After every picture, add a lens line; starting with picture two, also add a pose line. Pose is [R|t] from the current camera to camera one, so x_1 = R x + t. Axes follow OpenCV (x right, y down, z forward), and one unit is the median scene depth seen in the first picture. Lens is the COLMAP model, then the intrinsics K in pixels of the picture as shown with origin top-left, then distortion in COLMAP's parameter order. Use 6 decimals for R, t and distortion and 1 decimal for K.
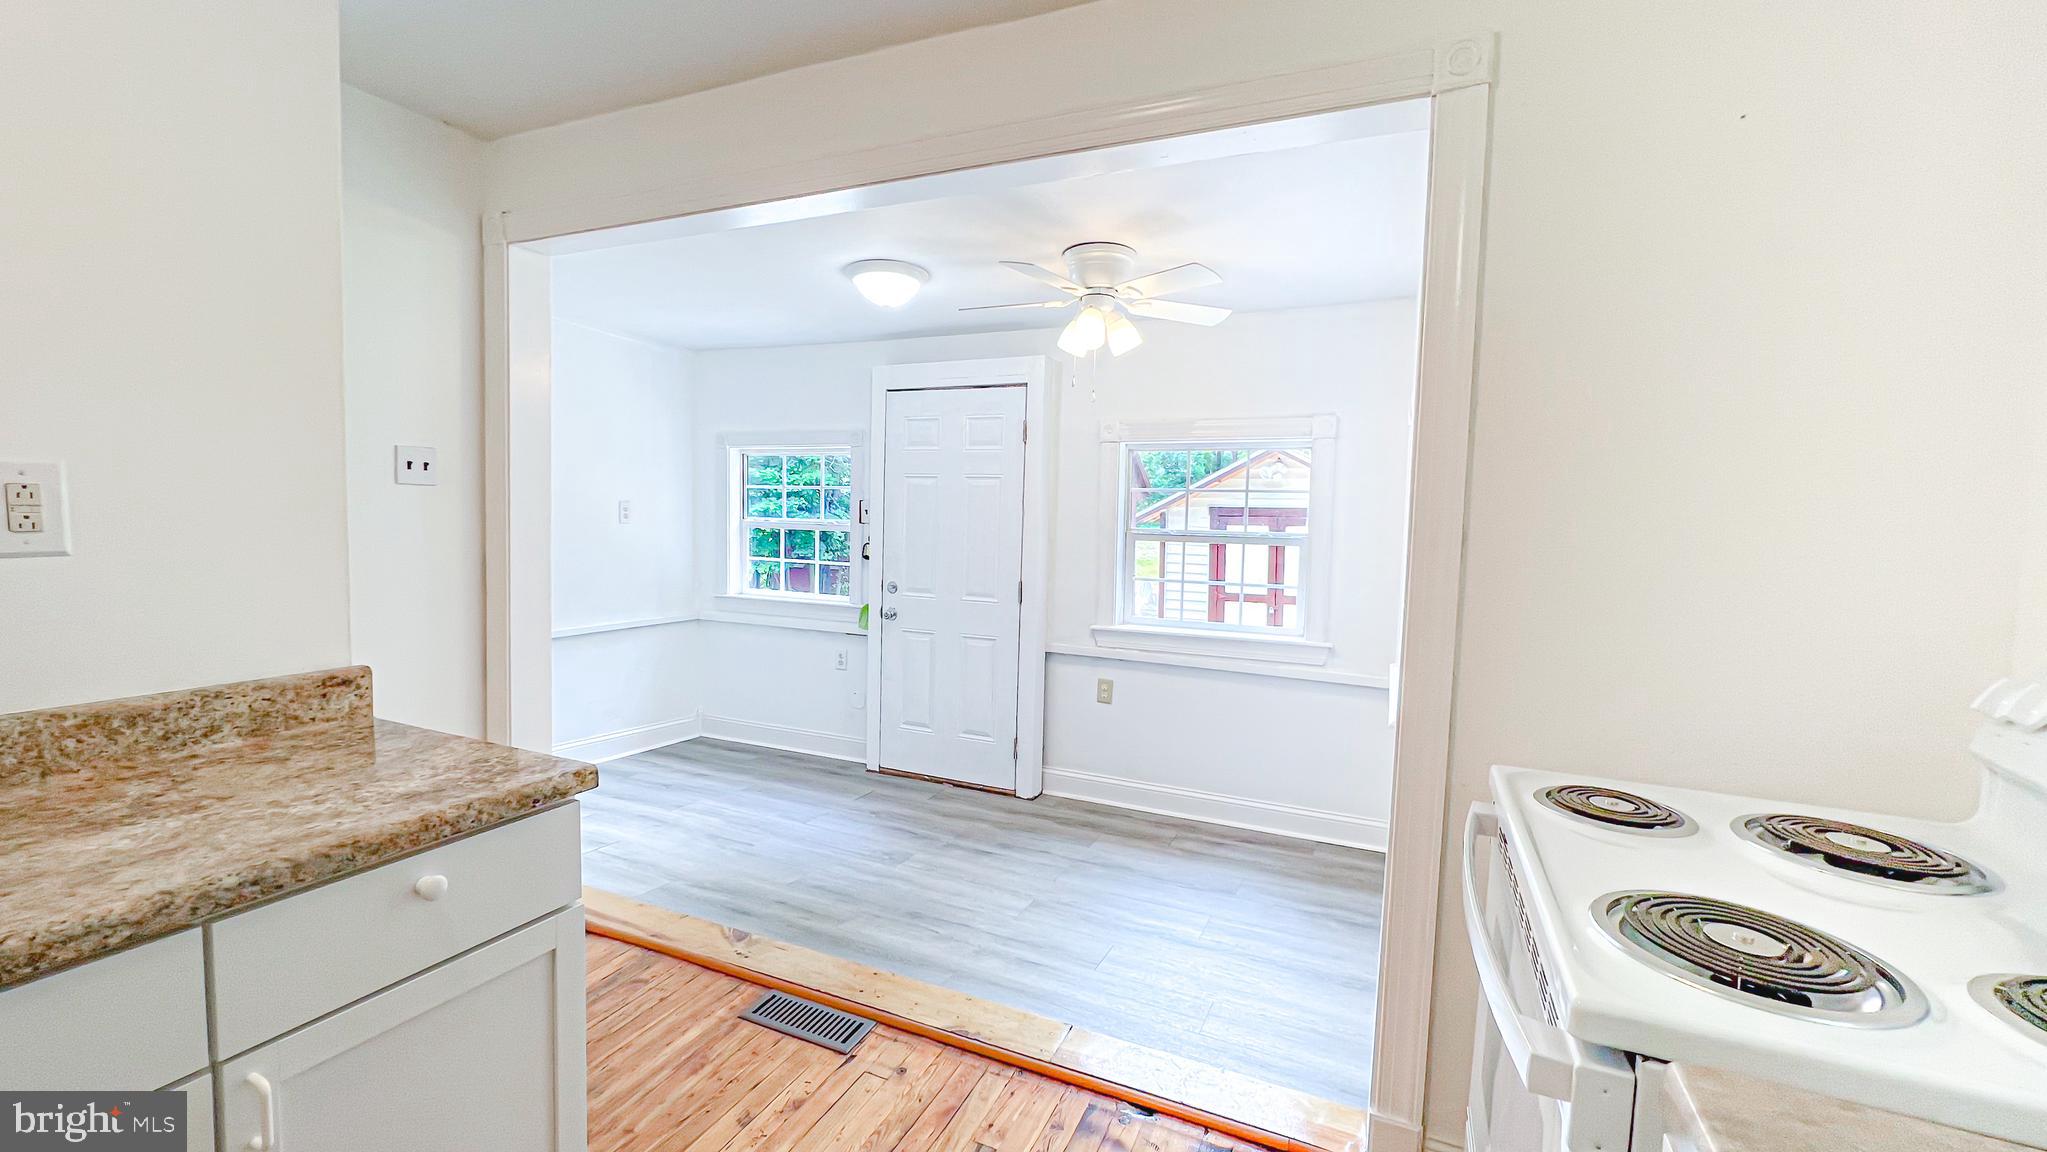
lens RADIAL K [[823.6, 0, 1020.2], [0, 823.6, 567.7], [0, 0, 1]] dist [-0.008203, 0.001760]
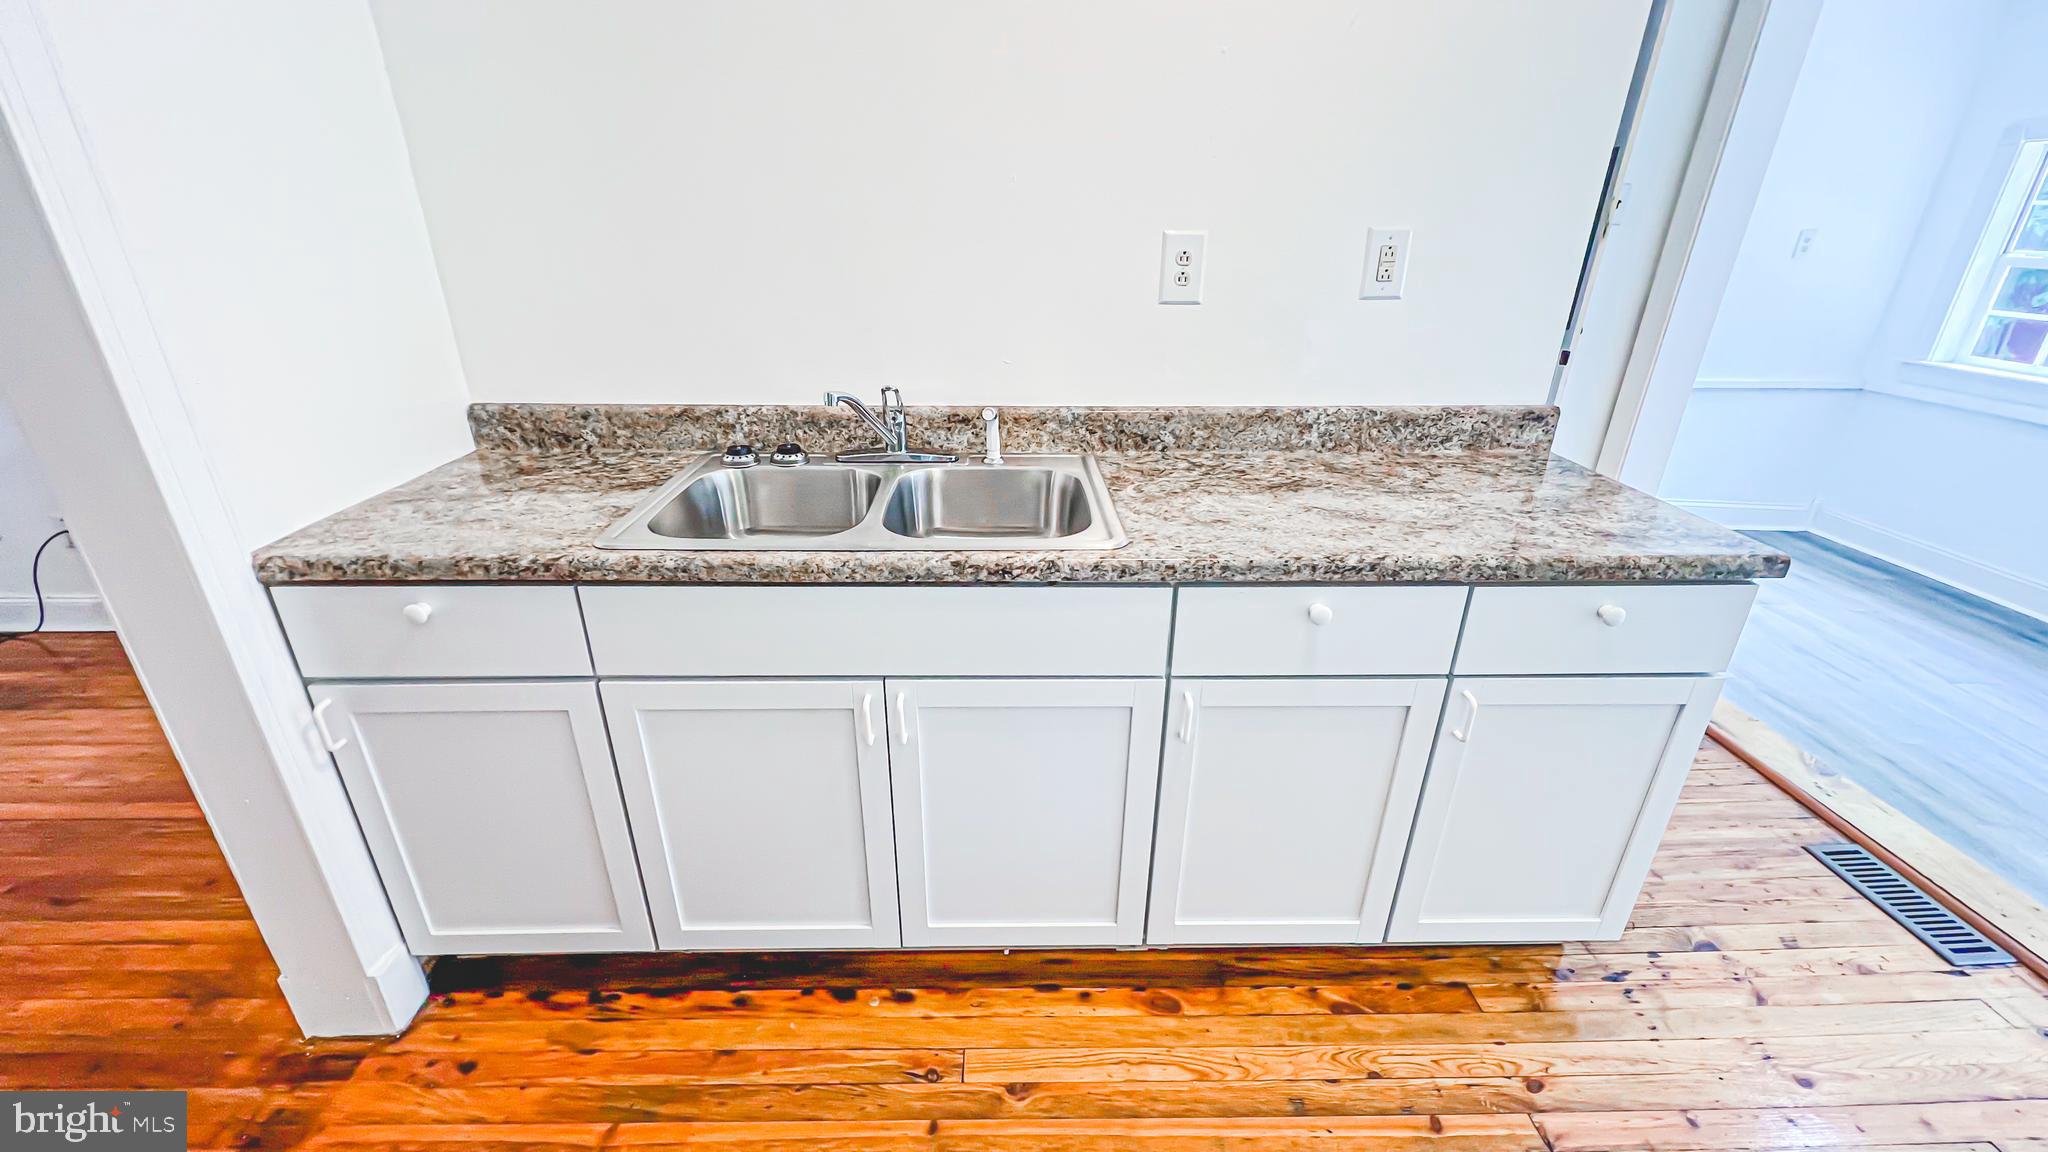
lens RADIAL K [[824.0, 0, 1044.3], [0, 824.0, 572.4], [0, 0, 1]] dist [-0.008203, 0.001760]
pose [[0.440017, 0.331386, -0.834607, -0.086944], [-0.044823, 0.936364, 0.348157, -0.036281], [0.896870, -0.115786, 0.426870, -0.190858]]
